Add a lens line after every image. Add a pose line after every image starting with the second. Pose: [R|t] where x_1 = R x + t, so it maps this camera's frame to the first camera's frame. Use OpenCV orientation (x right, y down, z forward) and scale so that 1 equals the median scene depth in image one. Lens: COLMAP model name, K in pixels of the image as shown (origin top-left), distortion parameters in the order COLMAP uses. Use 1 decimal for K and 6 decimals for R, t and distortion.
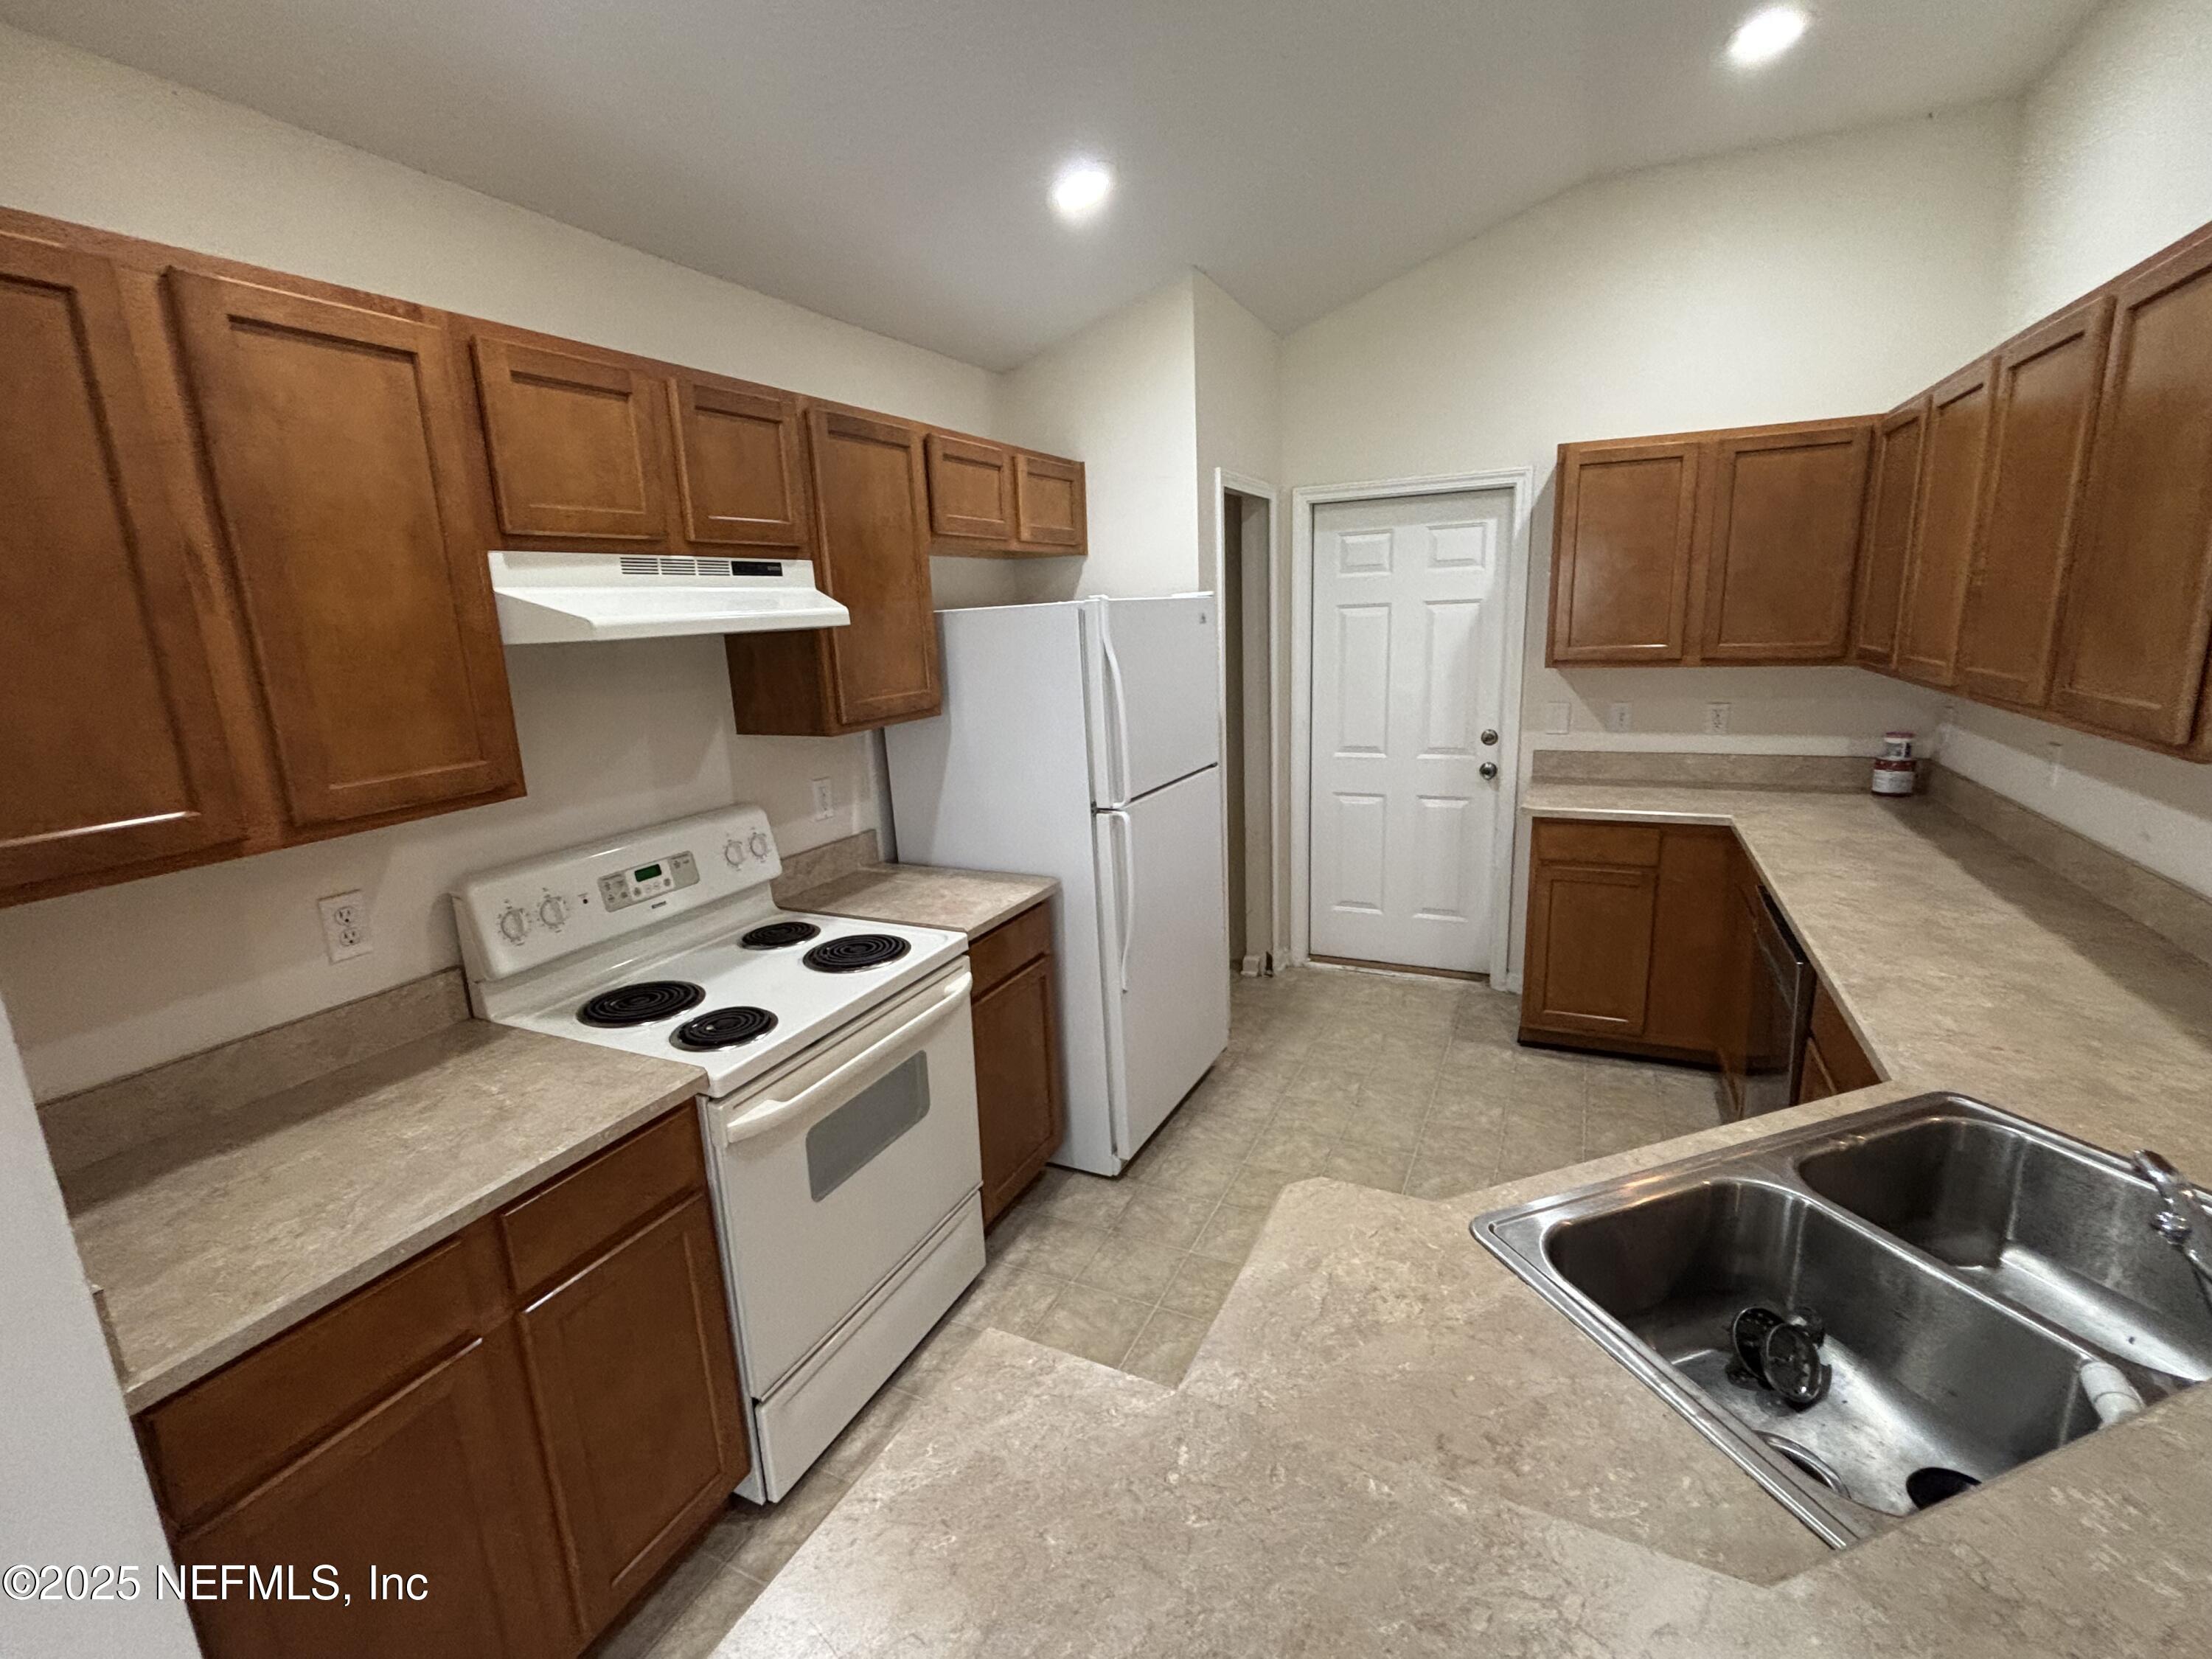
lens RADIAL K [[991.2, 0, 1106.0], [0, 991.2, 829.5], [0, 0, 1]] dist [0.021641, -0.018973]
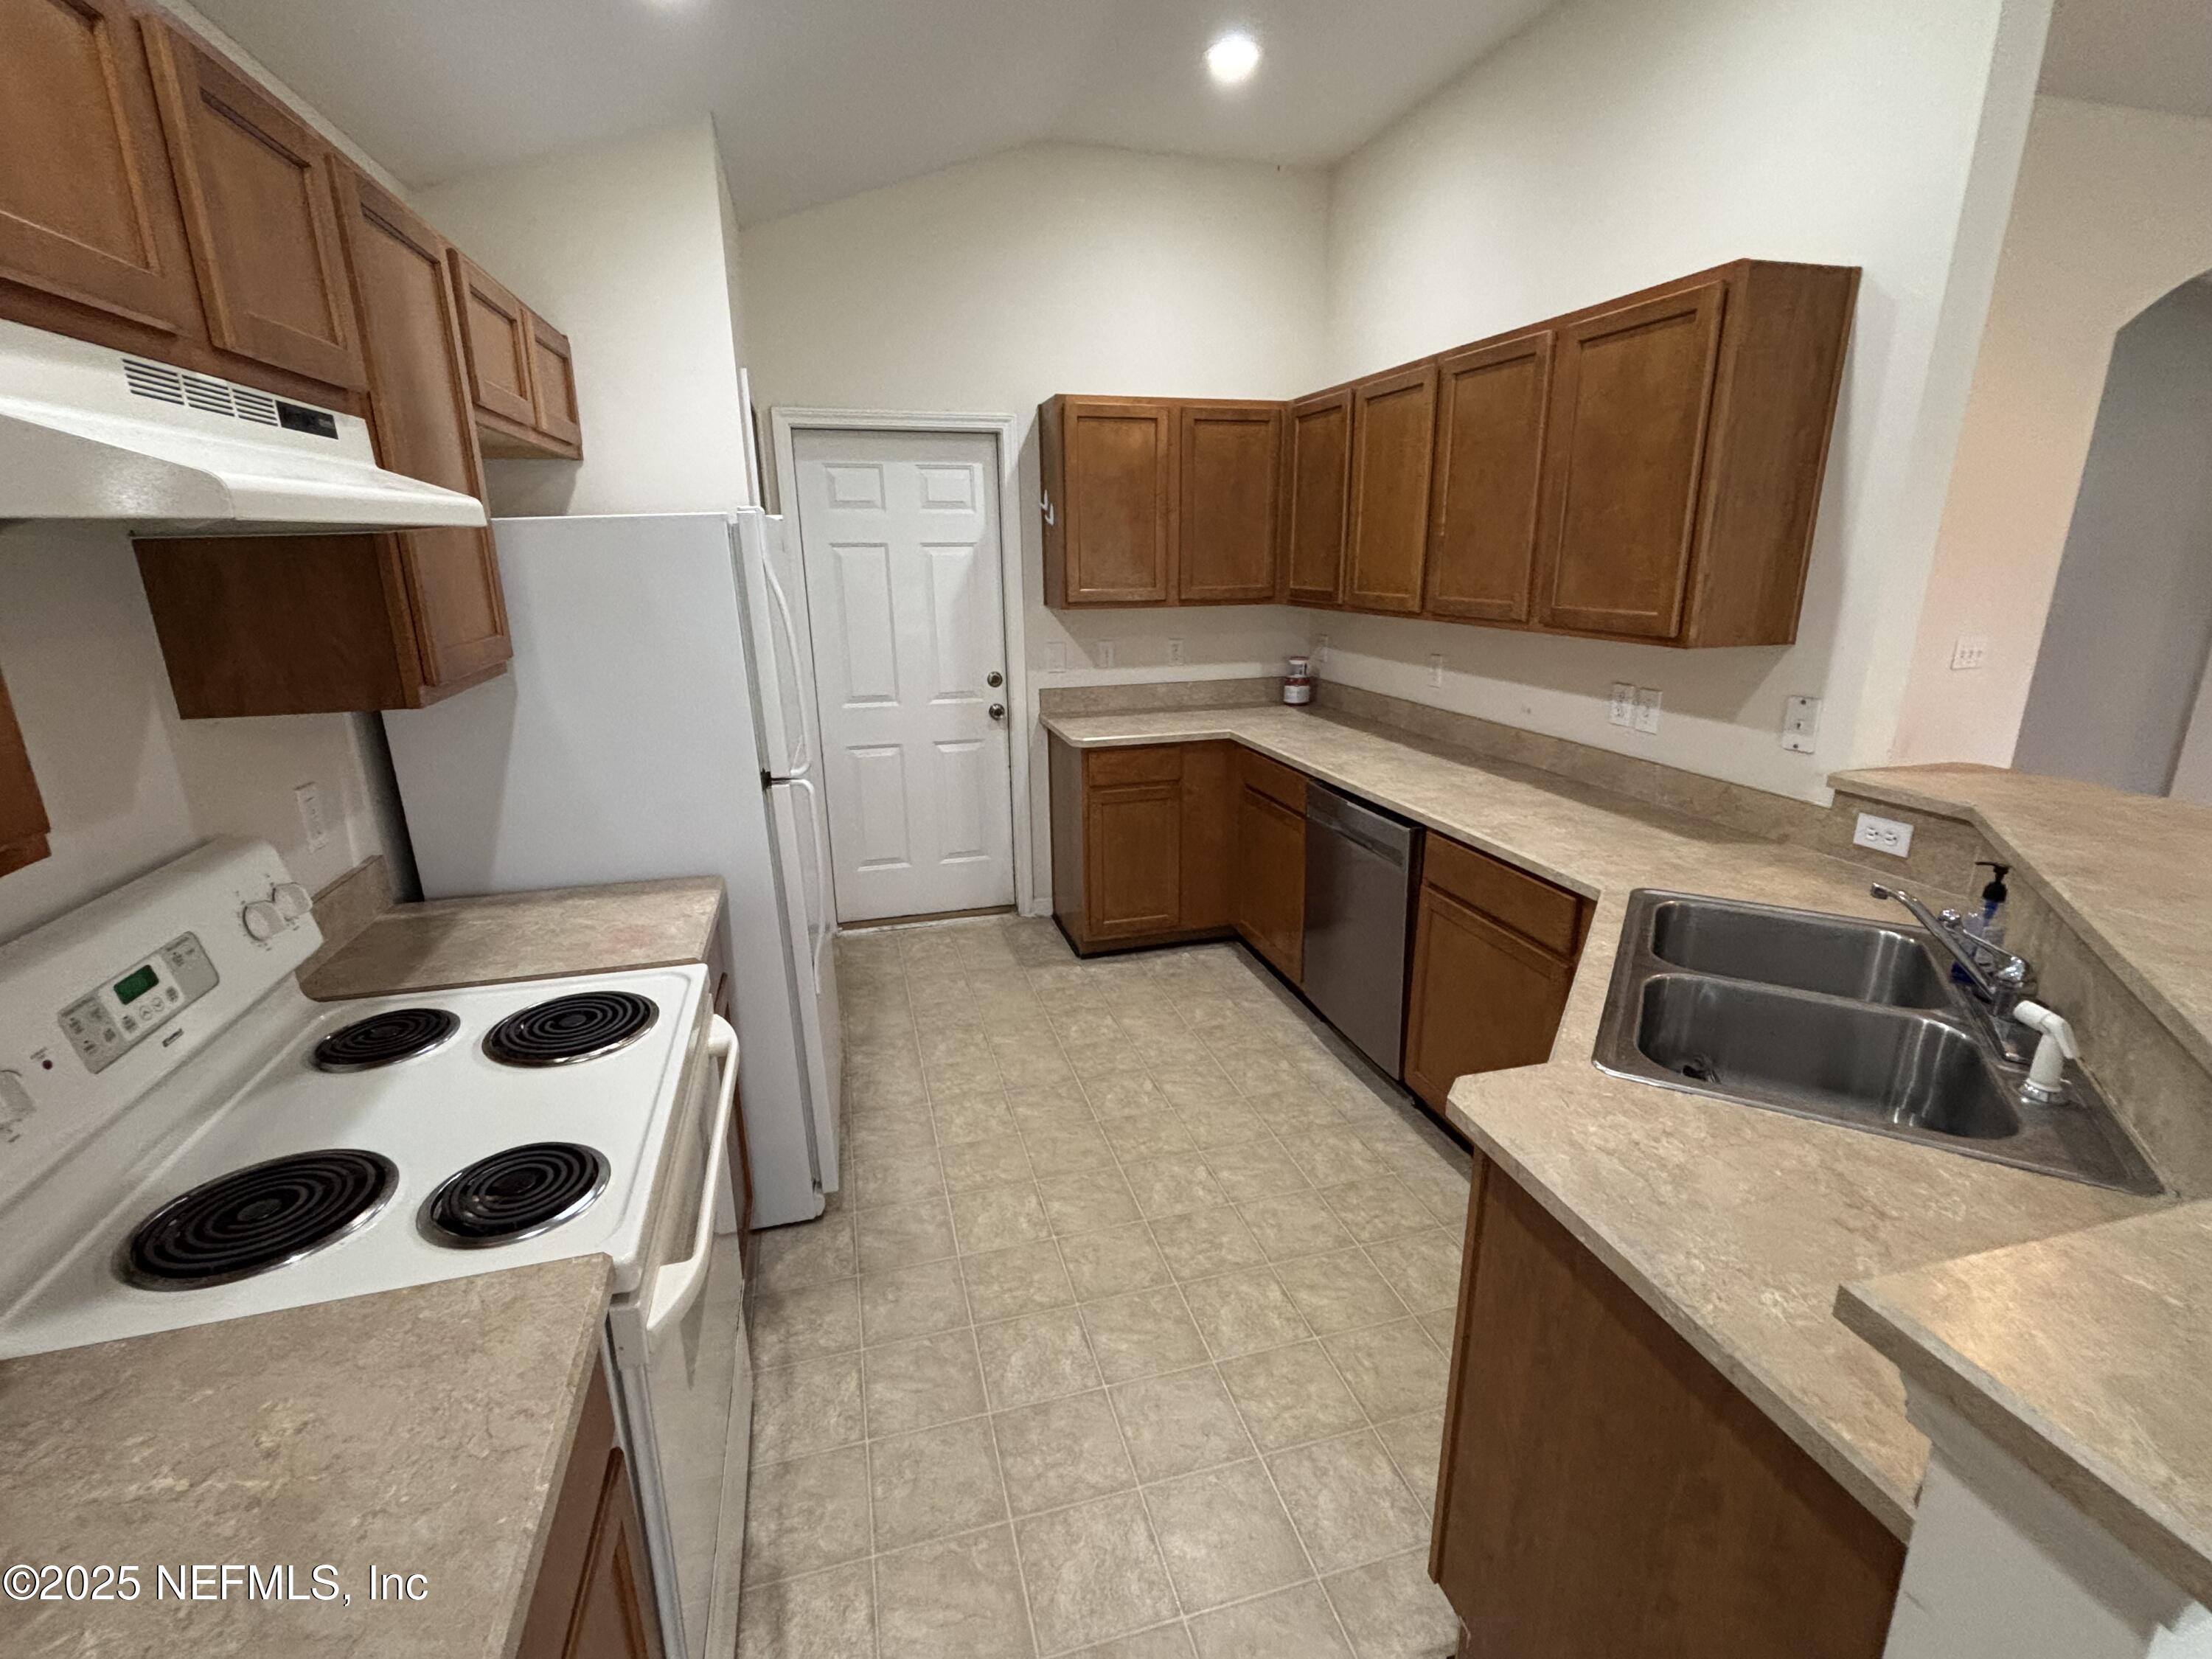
lens RADIAL K [[991.2, 0, 1106.0], [0, 991.2, 829.5], [0, 0, 1]] dist [0.021641, -0.018973]
pose [[0.756092, -0.148114, 0.637486, -0.266463], [0.122822, 0.988861, 0.084079, -0.013109], [-0.642838, 0.014726, 0.765861, 0.175035]]
